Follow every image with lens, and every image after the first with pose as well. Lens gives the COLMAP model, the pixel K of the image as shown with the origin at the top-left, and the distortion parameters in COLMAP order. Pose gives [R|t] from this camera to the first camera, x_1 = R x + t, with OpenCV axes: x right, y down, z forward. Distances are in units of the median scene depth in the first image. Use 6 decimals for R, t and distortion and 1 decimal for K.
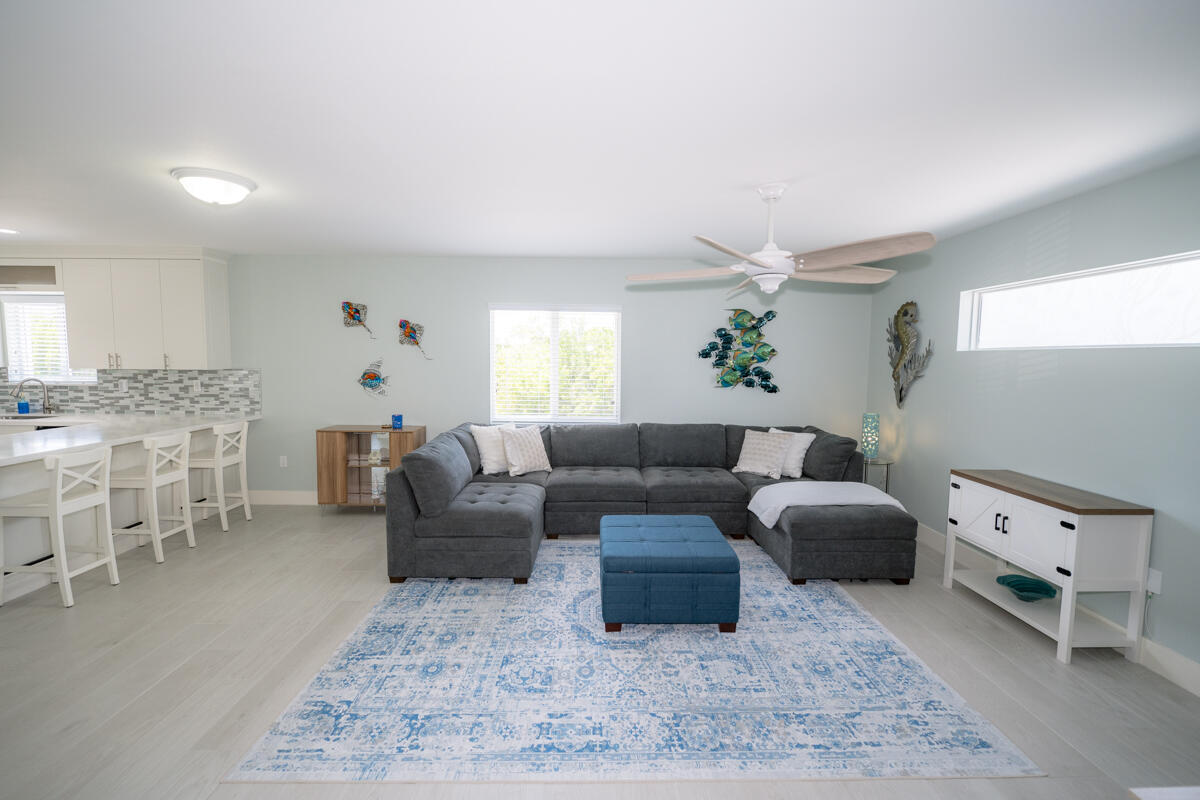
lens RADIAL K [[488.1, 0, 611.3], [0, 488.1, 402.7], [0, 0, 1]] dist [-0.007658, -0.000500]
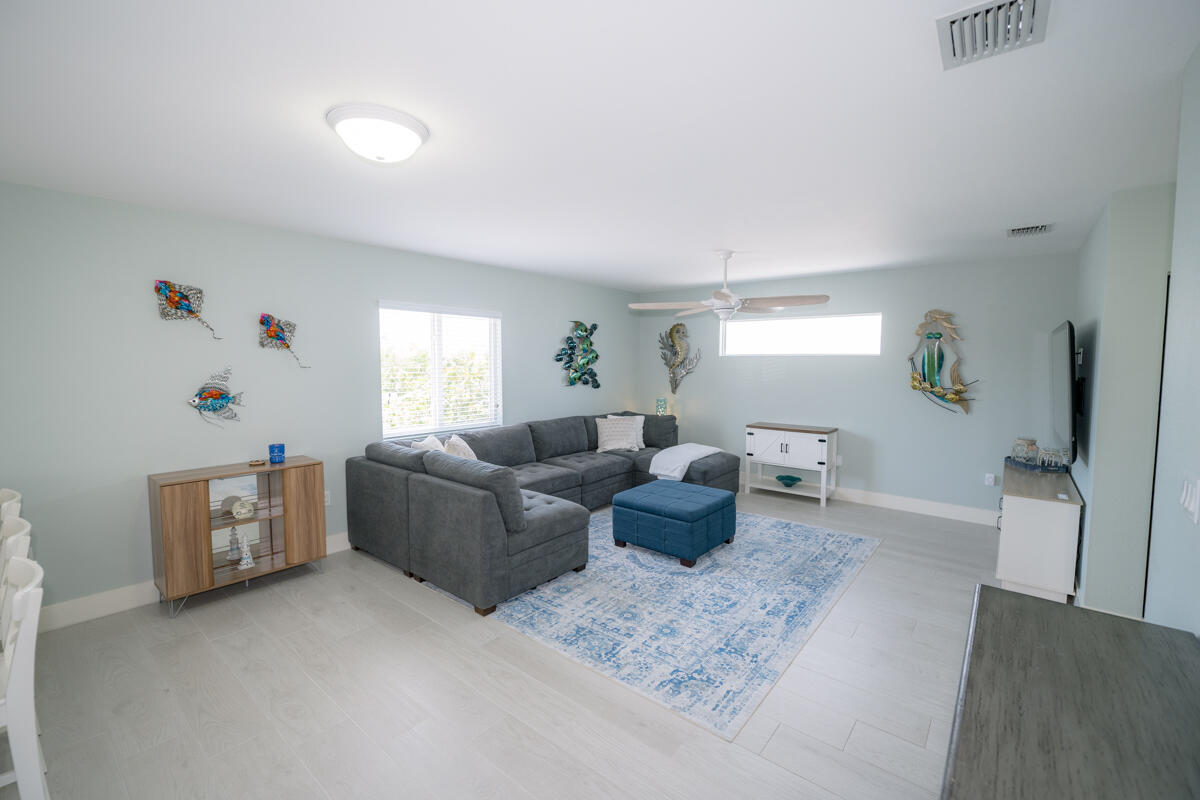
lens RADIAL K [[488.1, 0, 594.9], [0, 488.1, 404.1], [0, 0, 1]] dist [-0.007658, -0.000500]
pose [[0.670361, -0.075317, 0.738203, -0.653840], [0.073208, 0.996695, 0.035210, -0.026227], [-0.738415, 0.030439, 0.673659, 0.158307]]
